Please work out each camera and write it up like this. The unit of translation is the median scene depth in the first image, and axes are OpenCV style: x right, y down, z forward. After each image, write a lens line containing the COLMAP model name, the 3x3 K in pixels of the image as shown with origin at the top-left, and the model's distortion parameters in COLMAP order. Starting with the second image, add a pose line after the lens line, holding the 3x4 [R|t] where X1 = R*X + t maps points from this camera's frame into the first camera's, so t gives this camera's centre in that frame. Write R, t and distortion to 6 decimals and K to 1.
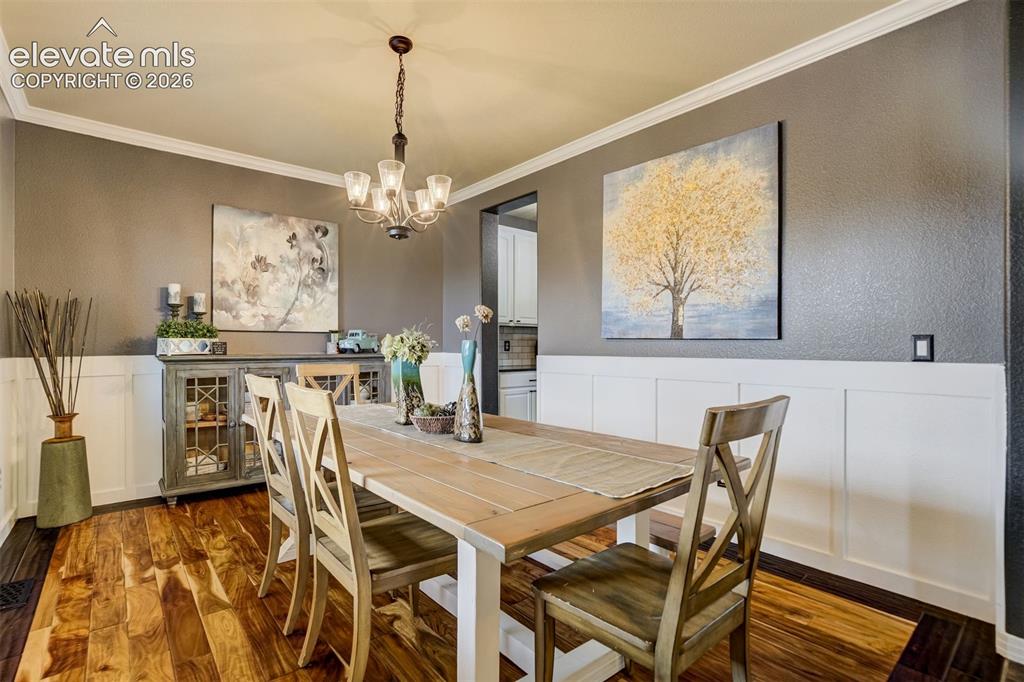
lens RADIAL K [[483.7, 0, 512.1], [0, 483.7, 345.8], [0, 0, 1]] dist [-0.011989, 0.005335]
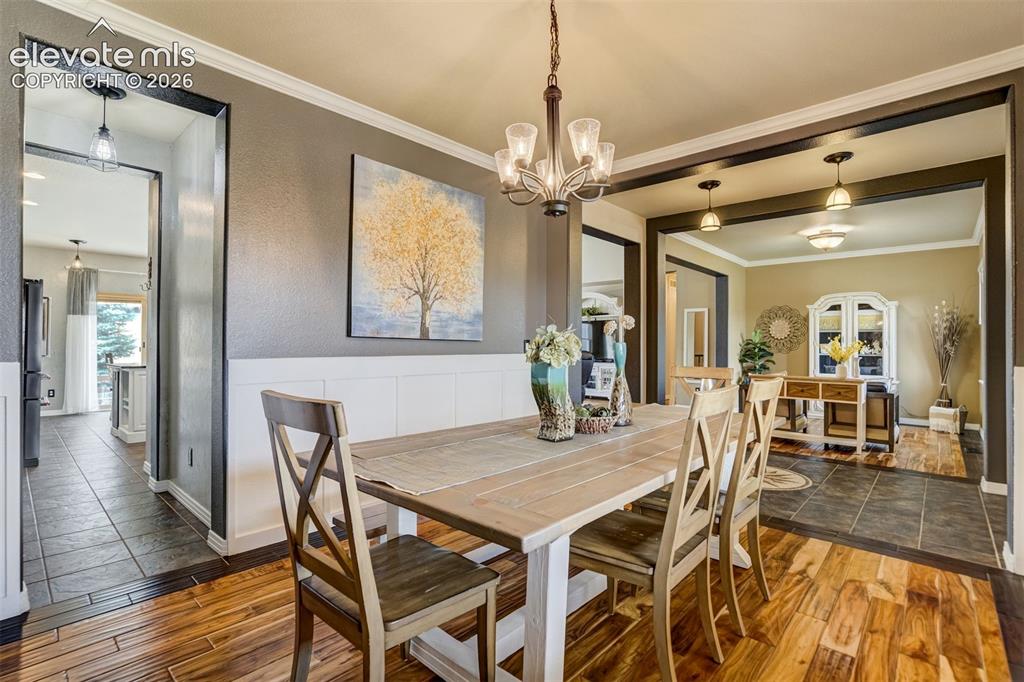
lens RADIAL K [[483.7, 0, 511.7], [0, 483.7, 340.0], [0, 0, 1]] dist [-0.011989, 0.005335]
pose [[-0.107237, 0.005018, 0.994221, -0.821962], [-0.006263, 0.999964, -0.005722, -0.007108], [-0.994214, -0.006841, -0.107202, 0.913115]]
